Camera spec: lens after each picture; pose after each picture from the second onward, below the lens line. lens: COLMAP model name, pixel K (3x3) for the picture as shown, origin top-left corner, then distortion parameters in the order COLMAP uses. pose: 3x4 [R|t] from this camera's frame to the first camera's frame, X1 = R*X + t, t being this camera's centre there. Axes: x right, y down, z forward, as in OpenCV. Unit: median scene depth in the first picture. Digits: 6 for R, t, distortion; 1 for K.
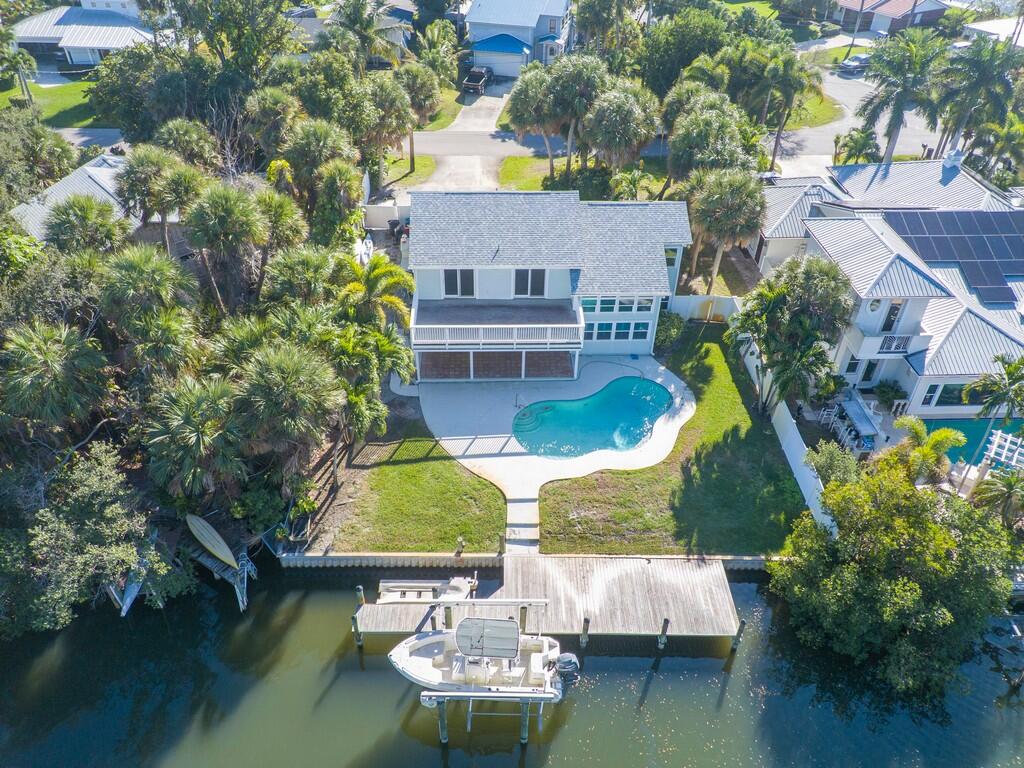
lens RADIAL K [[779.8, 0, 512.5], [0, 779.8, 376.3], [0, 0, 1]] dist [0.112145, -0.191297]
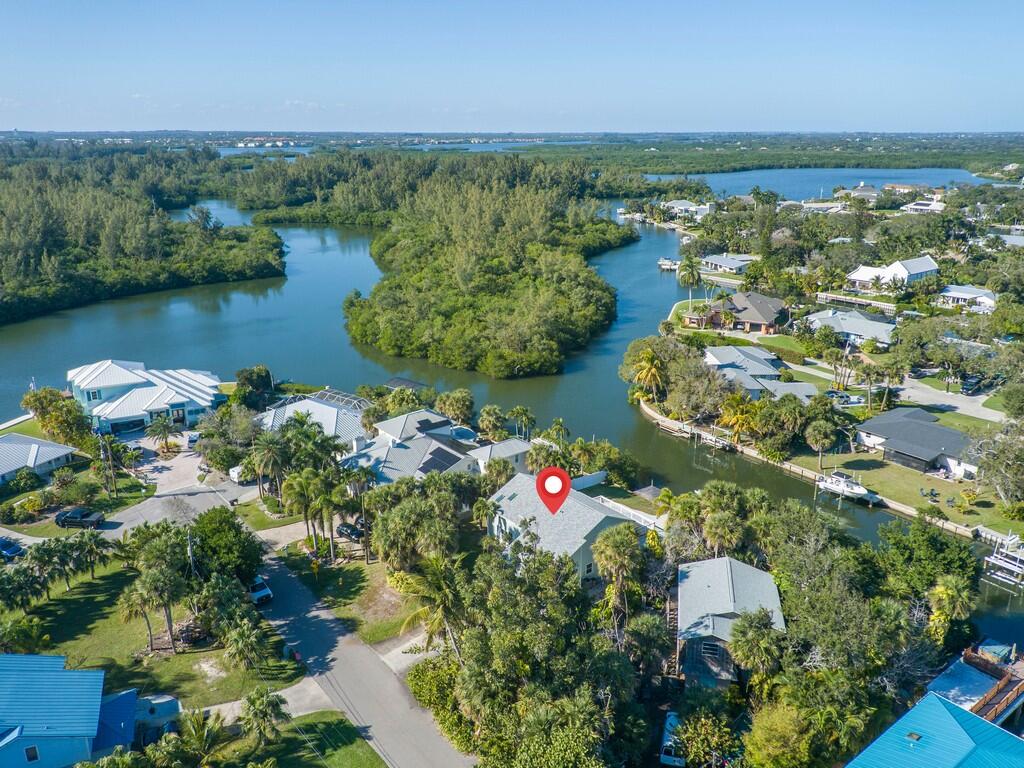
lens RADIAL K [[779.8, 0, 512.5], [0, 779.8, 376.3], [0, 0, 1]] dist [0.112145, -0.191297]
pose [[-0.584115, -0.271018, 0.765087, -1.580840], [0.471173, 0.654311, 0.591501, -1.965720], [-0.660912, 0.705993, -0.254496, 1.592529]]
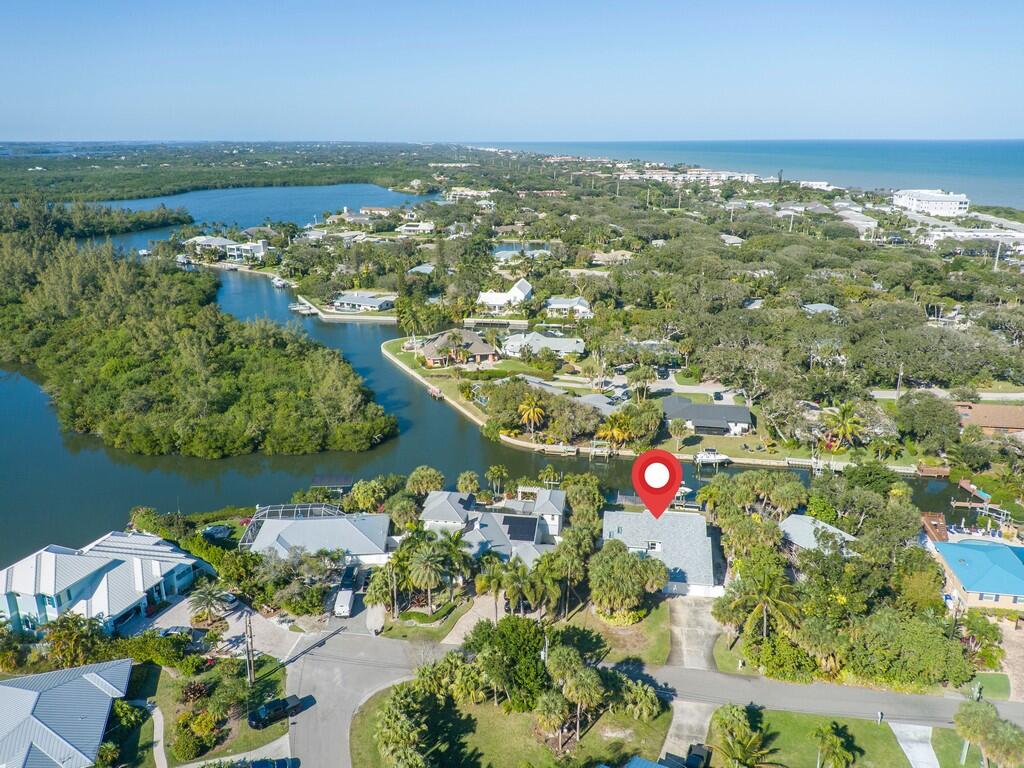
lens RADIAL K [[775.9, 0, 512.0], [0, 775.9, 384.0], [0, 0, 1]] dist [0.111219, -0.191707]
pose [[-0.977950, -0.087970, 0.189407, 0.062759], [0.102650, 0.587347, 0.802799, -3.187463], [-0.181870, 0.804540, -0.565366, 2.617986]]
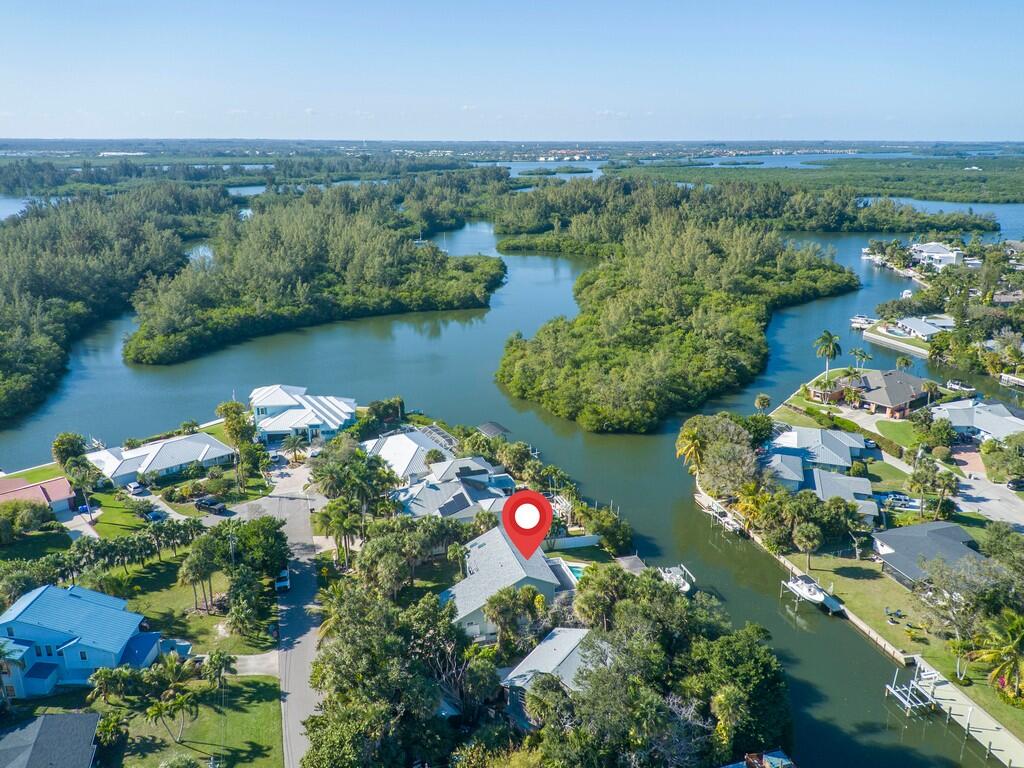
lens RADIAL K [[775.9, 0, 512.0], [0, 775.9, 384.0], [0, 0, 1]] dist [0.111219, -0.191707]
pose [[-0.254324, -0.317672, 0.913457, -2.388777], [0.571104, 0.712913, 0.406935, -1.874491], [-0.780487, 0.625172, 0.000112, 0.757428]]
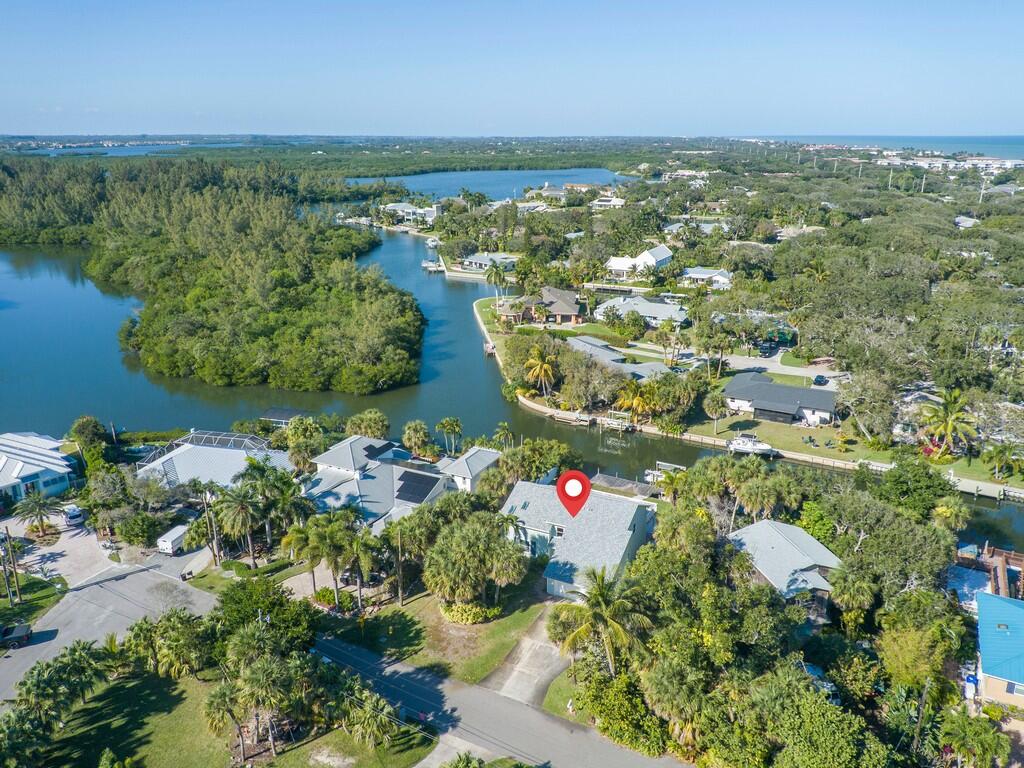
lens RADIAL K [[775.9, 0, 512.0], [0, 775.9, 384.0], [0, 0, 1]] dist [0.111219, -0.191707]
pose [[-0.863196, -0.181949, 0.470944, -0.845756], [0.281186, 0.601479, 0.747768, -2.312409], [-0.419318, 0.777893, -0.468033, 2.087084]]
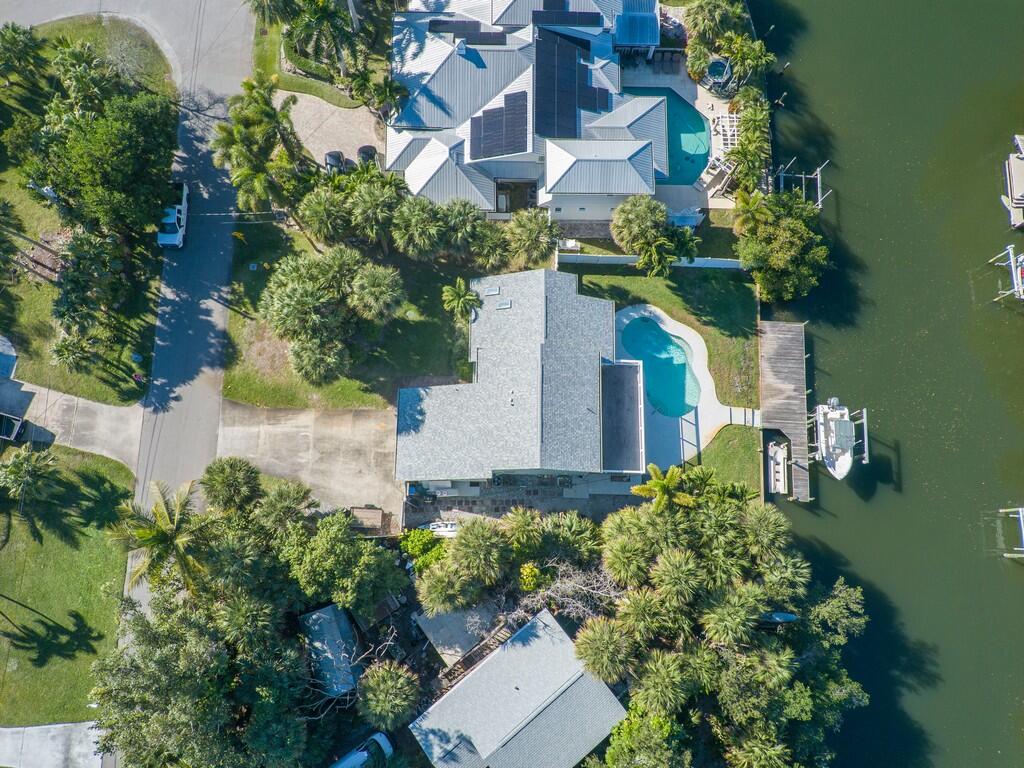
lens RADIAL K [[759.4, 0, 512.0], [0, 759.4, 384.0], [0, 0, 1]] dist [0.110755, -0.184837]
pose [[0.055178, -0.979176, 0.195373, -0.272335], [0.583625, 0.190393, 0.789388, -1.449807], [-0.810147, 0.070468, 0.581976, 0.343885]]
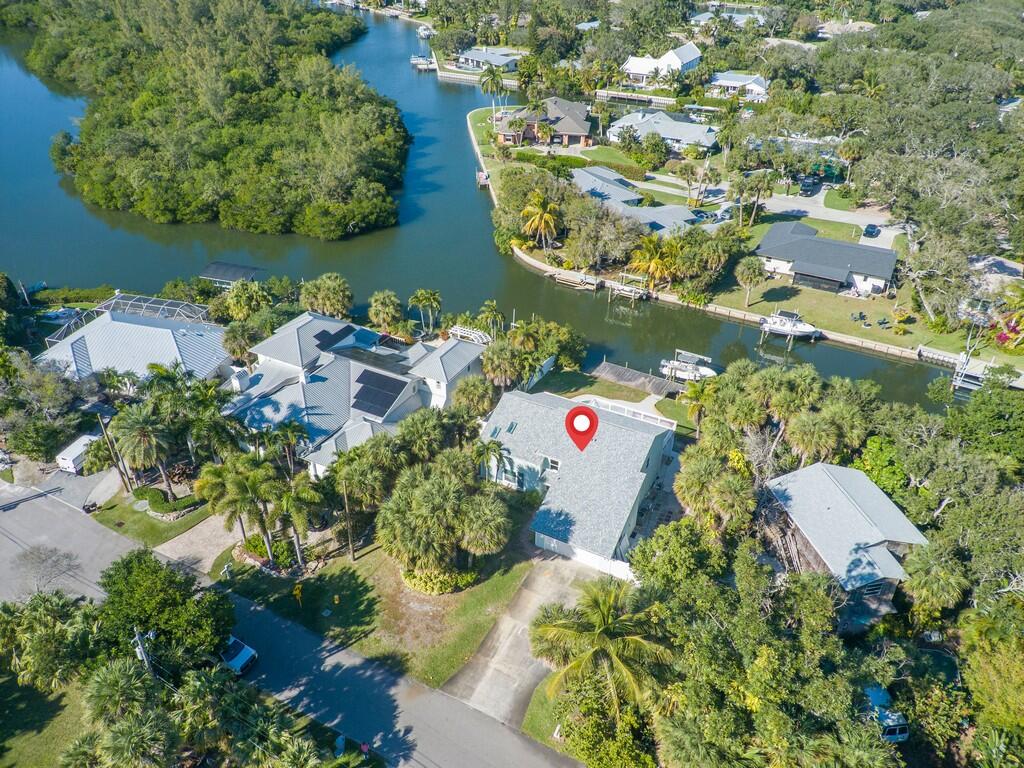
lens RADIAL K [[759.4, 0, 512.0], [0, 759.4, 384.0], [0, 0, 1]] dist [0.110755, -0.184837]
pose [[-0.856801, -0.312061, 0.410500, -0.550484], [0.275075, 0.396745, 0.875744, -1.954790], [-0.436150, 0.863256, -0.254091, 1.618562]]
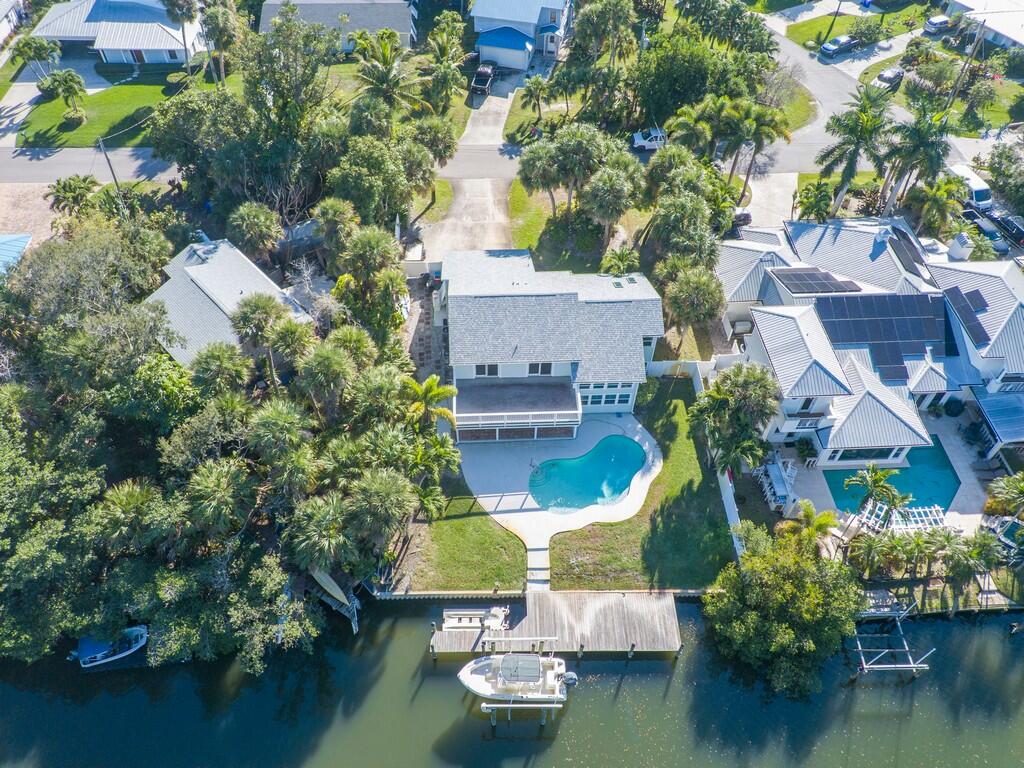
lens RADIAL K [[775.9, 0, 512.0], [0, 775.9, 384.0], [0, 0, 1]] dist [0.111219, -0.191707]
pose [[0.999923, -0.011158, 0.005479, -0.036702], [0.009781, 0.978240, 0.207247, -0.406048], [-0.007673, -0.207177, 0.978273, -0.316831]]
